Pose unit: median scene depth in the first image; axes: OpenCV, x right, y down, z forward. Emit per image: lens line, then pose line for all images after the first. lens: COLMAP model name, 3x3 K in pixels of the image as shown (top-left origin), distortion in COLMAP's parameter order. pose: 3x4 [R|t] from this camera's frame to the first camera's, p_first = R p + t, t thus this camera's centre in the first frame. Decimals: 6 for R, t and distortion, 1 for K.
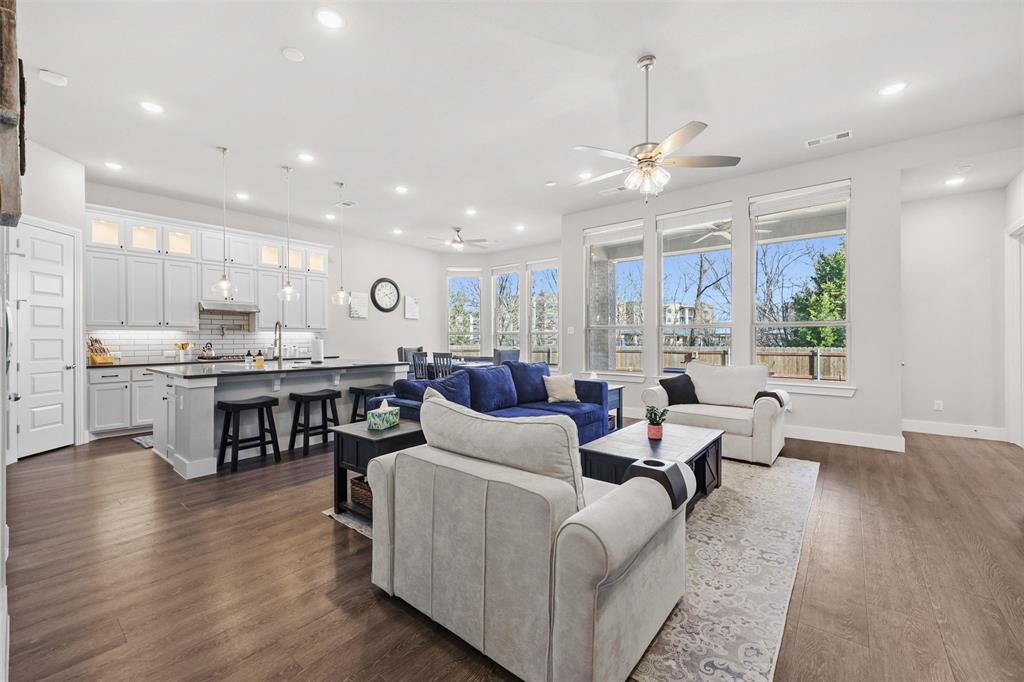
lens RADIAL K [[419.9, 0, 506.7], [0, 419.9, 339.3], [0, 0, 1]] dist [-0.001141, 0.000225]
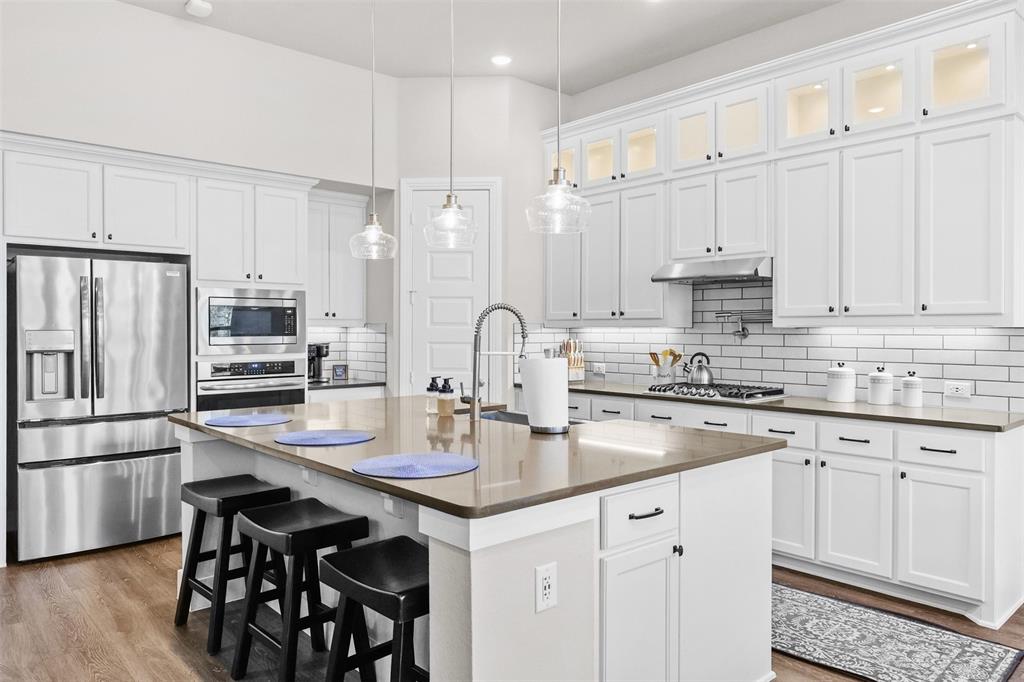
lens RADIAL K [[697.4, 0, 519.3], [0, 697.4, 336.3], [0, 0, 1]] dist [0.006413, 0.000958]
pose [[-0.151795, 0.012100, -0.988338, 0.051458], [-0.001272, 0.999922, 0.012437, -0.017869], [0.988411, 0.003145, -0.151767, 0.866795]]
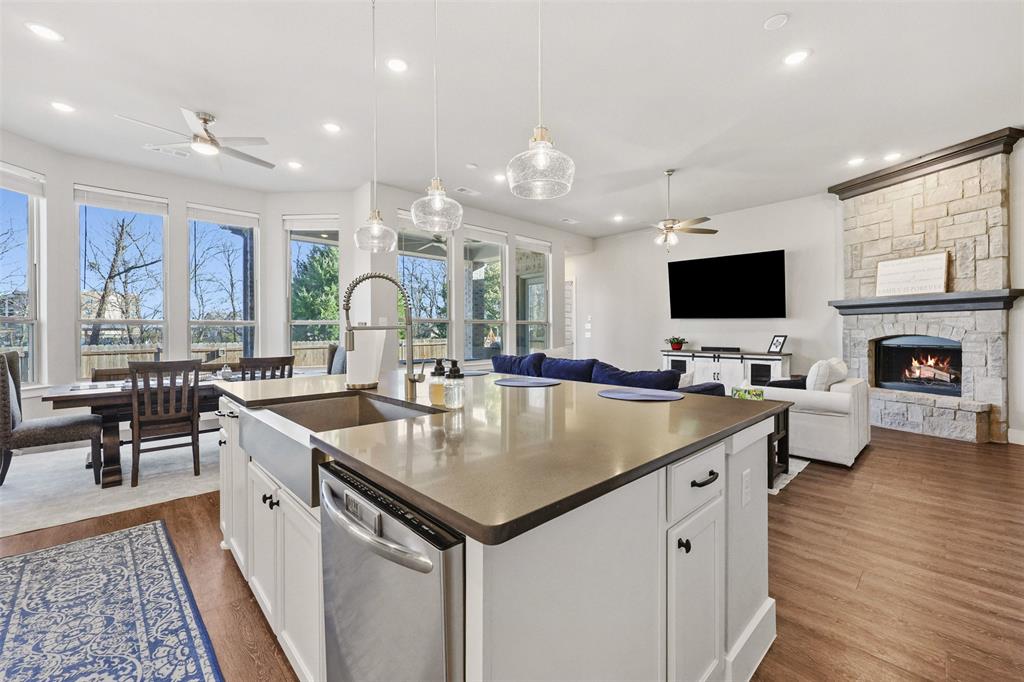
lens RADIAL K [[419.9, 0, 515.8], [0, 419.9, 332.4], [0, 0, 1]] dist [-0.001141, 0.000225]
pose [[0.116608, 0.003084, 0.993173, -0.679569], [0.004277, 0.999984, -0.003607, 0.003870], [-0.993169, 0.004669, 0.116593, 0.662542]]
